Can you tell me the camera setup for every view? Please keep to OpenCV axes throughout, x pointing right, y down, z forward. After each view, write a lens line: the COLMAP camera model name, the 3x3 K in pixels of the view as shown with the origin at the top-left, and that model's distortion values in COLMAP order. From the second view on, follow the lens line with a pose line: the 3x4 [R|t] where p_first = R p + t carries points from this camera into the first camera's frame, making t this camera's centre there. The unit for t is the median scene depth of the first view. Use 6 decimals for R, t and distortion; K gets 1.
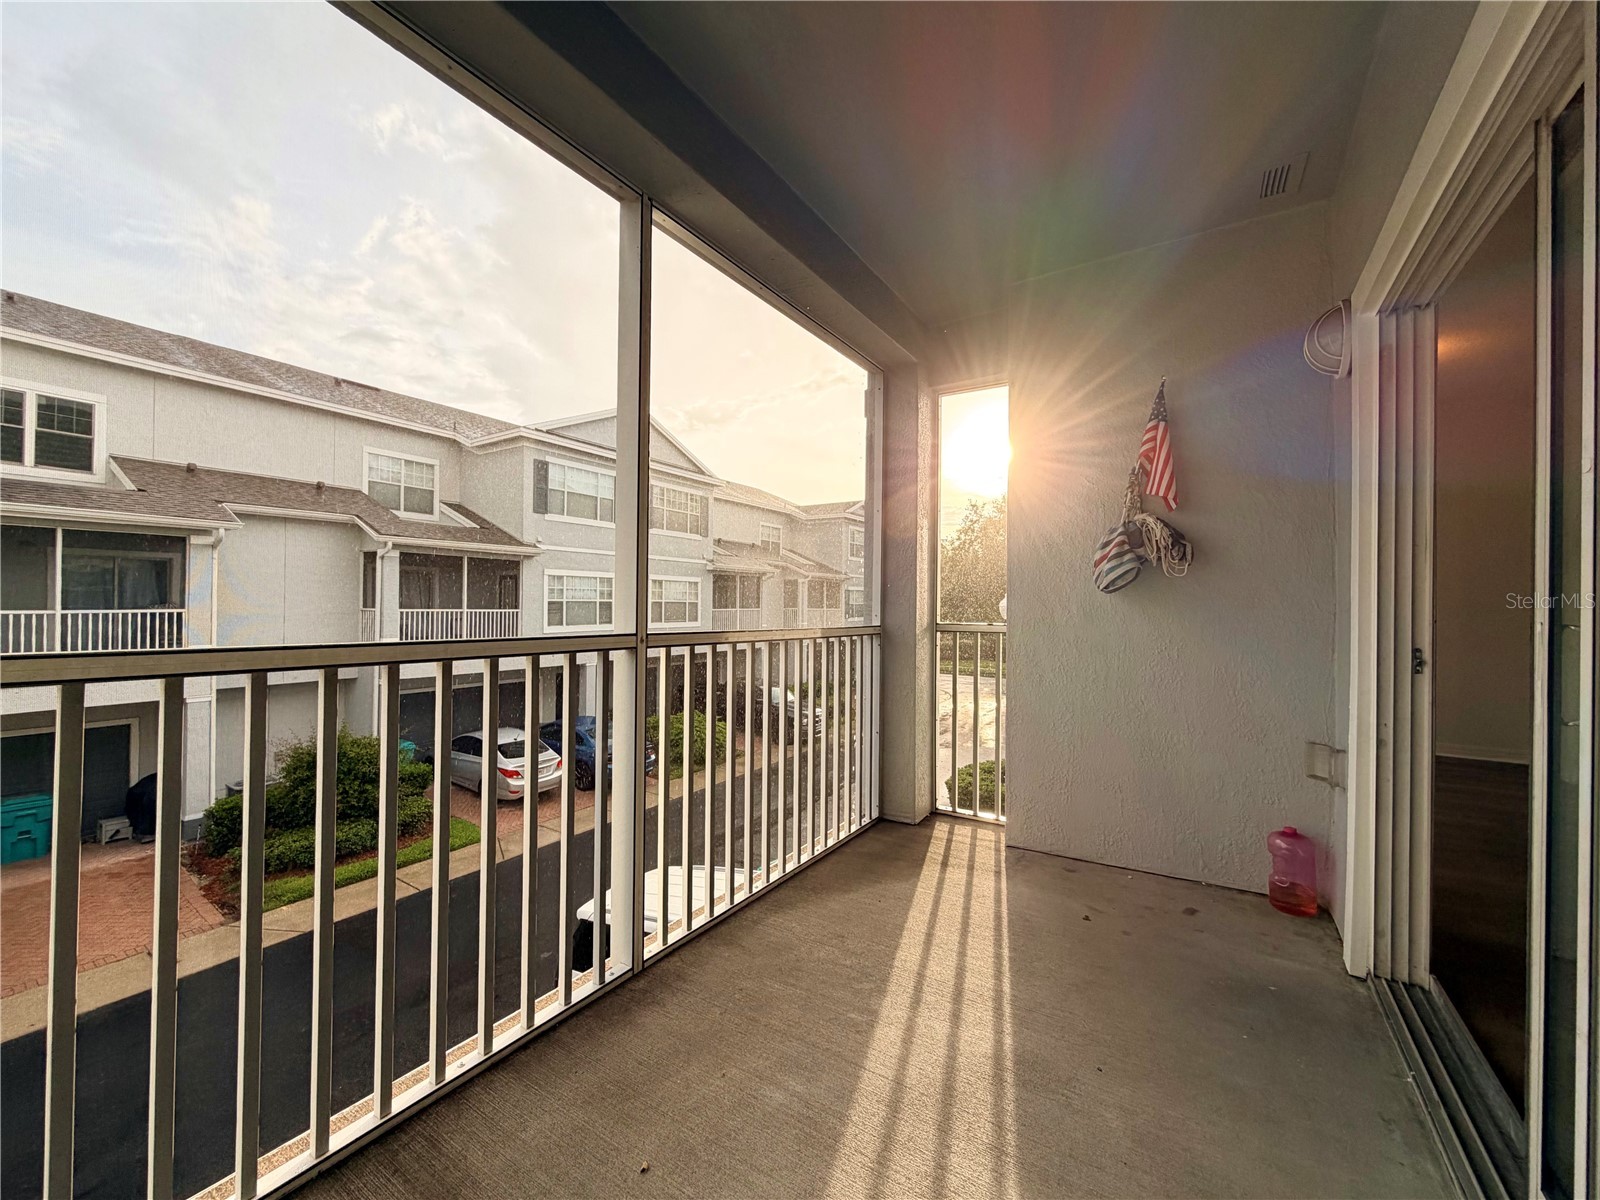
lens RADIAL K [[639.4, 0, 797.1], [0, 639.4, 599.6], [0, 0, 1]] dist [0.000873, 0.000262]
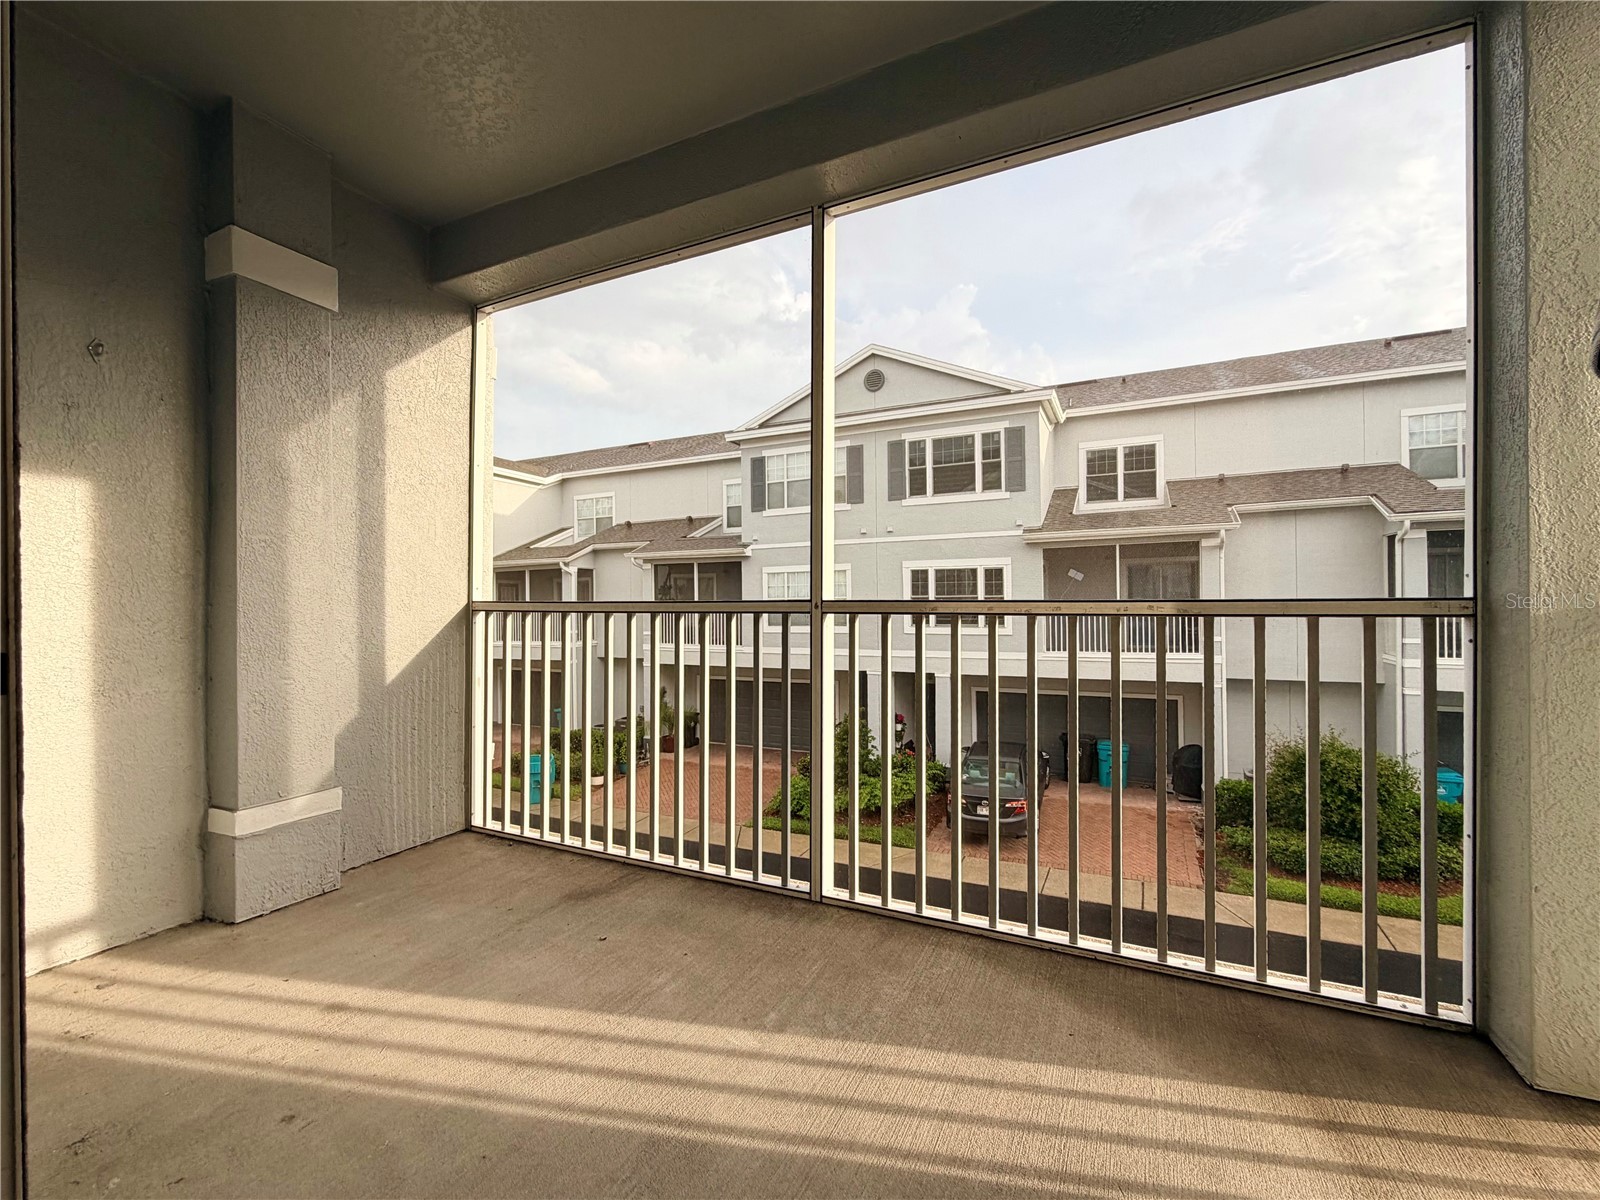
lens RADIAL K [[685.7, 0, 801.8], [0, 685.7, 606.3], [0, 0, 1]] dist [-0.001270, -0.000015]
pose [[0.119998, -0.009052, -0.992733, 0.169306], [0.018862, 0.999799, -0.006836, 0.013053], [0.992595, -0.017905, 0.120145, 0.149983]]
